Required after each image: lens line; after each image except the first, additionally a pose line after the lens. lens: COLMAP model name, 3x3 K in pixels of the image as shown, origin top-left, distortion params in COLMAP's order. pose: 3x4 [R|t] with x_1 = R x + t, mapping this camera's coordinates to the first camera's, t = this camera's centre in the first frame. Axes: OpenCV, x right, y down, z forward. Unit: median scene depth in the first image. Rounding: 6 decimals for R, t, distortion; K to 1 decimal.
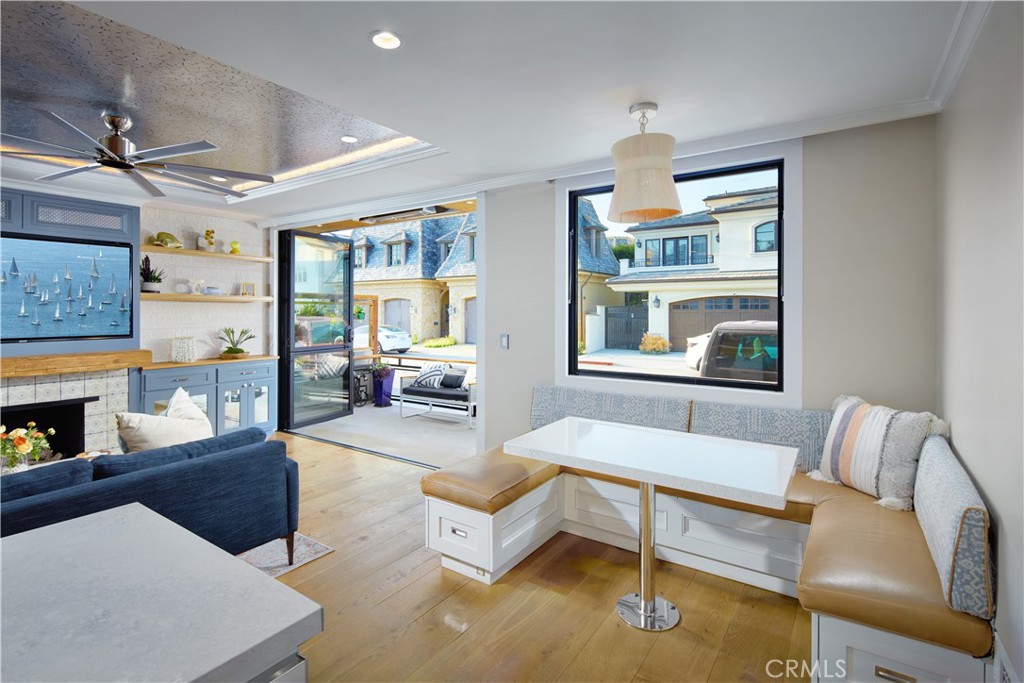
lens RADIAL K [[496.7, 0, 510.5], [0, 496.7, 306.5], [0, 0, 1]] dist [0.002549, 0.000204]
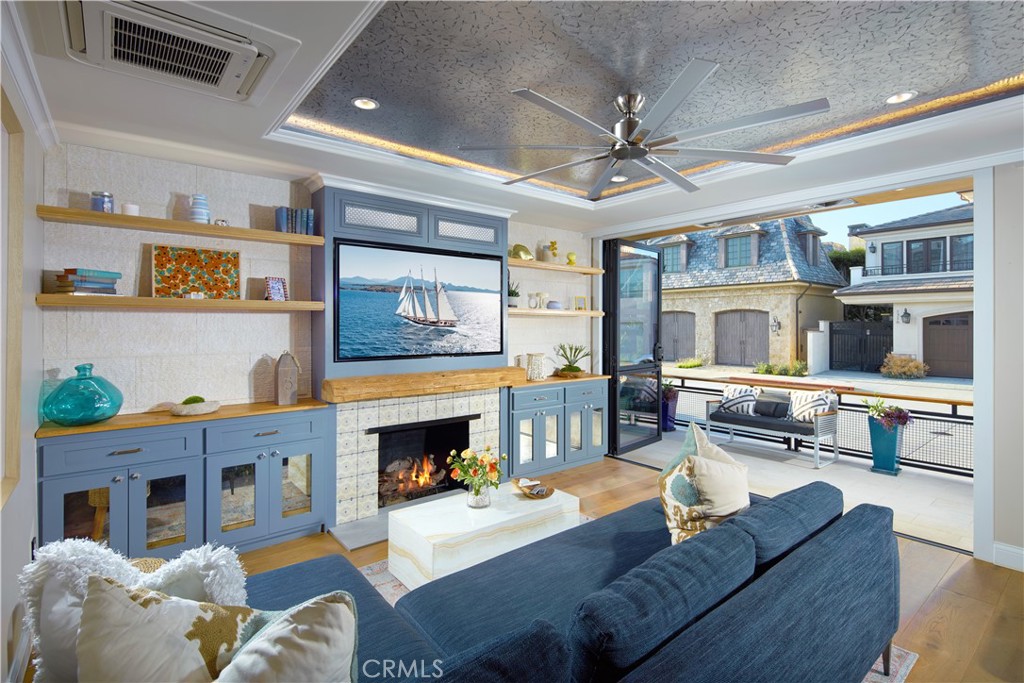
lens RADIAL K [[488.0, 0, 512.9], [0, 488.0, 322.8], [0, 0, 1]] dist [-0.000807, -0.000206]
pose [[0.959473, 0.001963, -0.281793, -0.299672], [-0.001149, 0.999995, 0.003052, -0.000602], [0.281798, -0.002605, 0.959470, 0.061625]]
